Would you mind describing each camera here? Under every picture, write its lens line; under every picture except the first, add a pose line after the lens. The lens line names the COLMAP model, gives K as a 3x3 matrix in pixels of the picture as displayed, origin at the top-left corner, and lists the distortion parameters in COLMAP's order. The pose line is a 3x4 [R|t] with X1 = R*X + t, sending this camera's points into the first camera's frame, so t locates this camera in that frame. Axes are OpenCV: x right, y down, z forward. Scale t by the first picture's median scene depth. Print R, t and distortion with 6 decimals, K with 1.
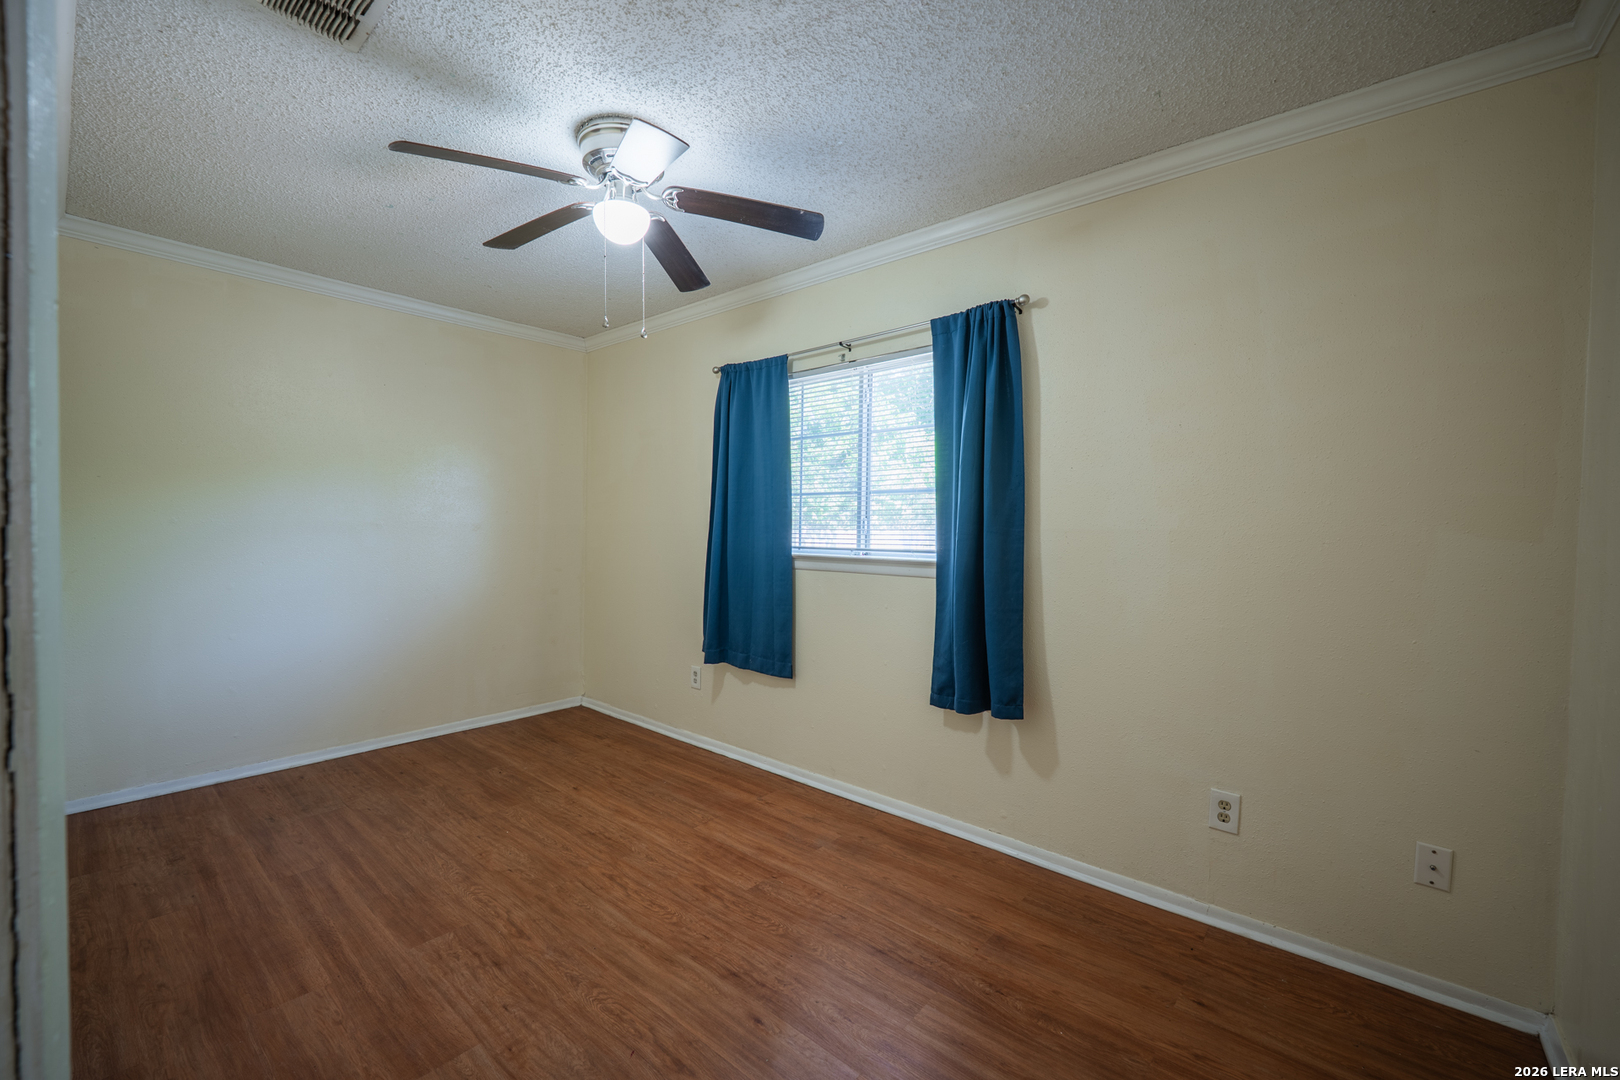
lens RADIAL K [[654.4, 0, 800.1], [0, 654.4, 541.9], [0, 0, 1]] dist [-0.001422, -0.000477]
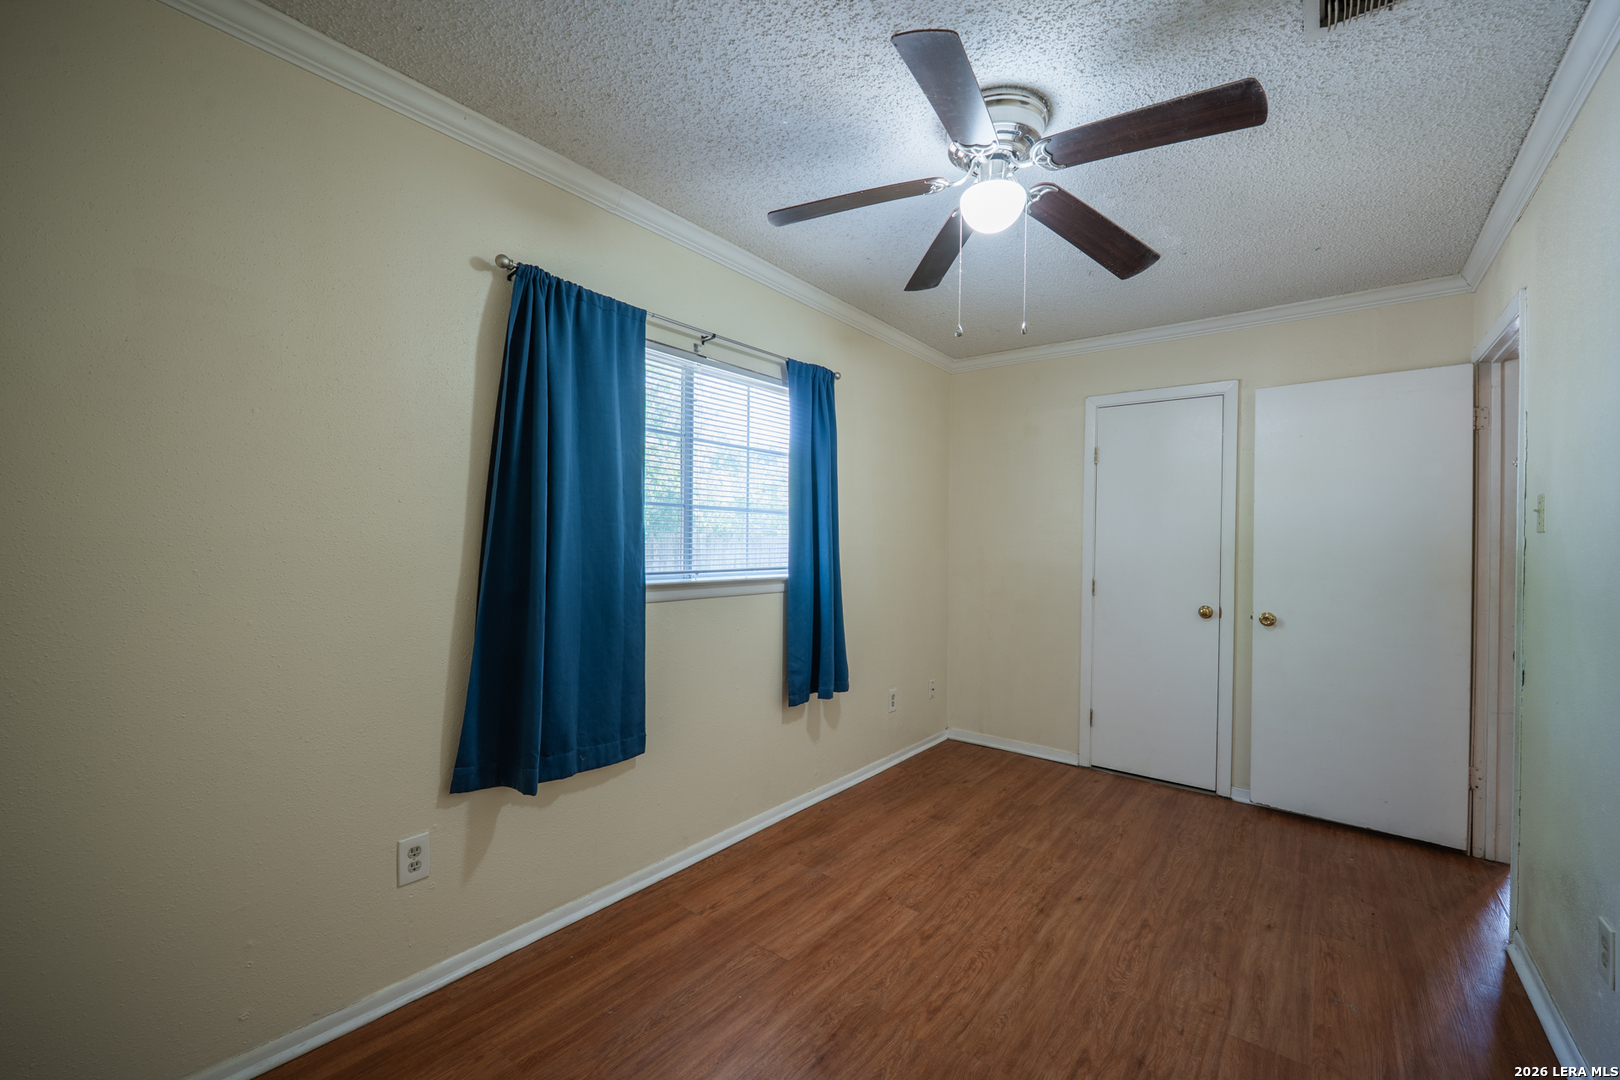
lens RADIAL K [[654.4, 0, 800.1], [0, 654.4, 541.7], [0, 0, 1]] dist [-0.001422, -0.000477]
pose [[-0.029697, -0.012885, 0.999476, -0.945296], [0.006347, 0.999894, 0.013079, -0.046721], [-0.999539, 0.006732, -0.029612, 1.061402]]
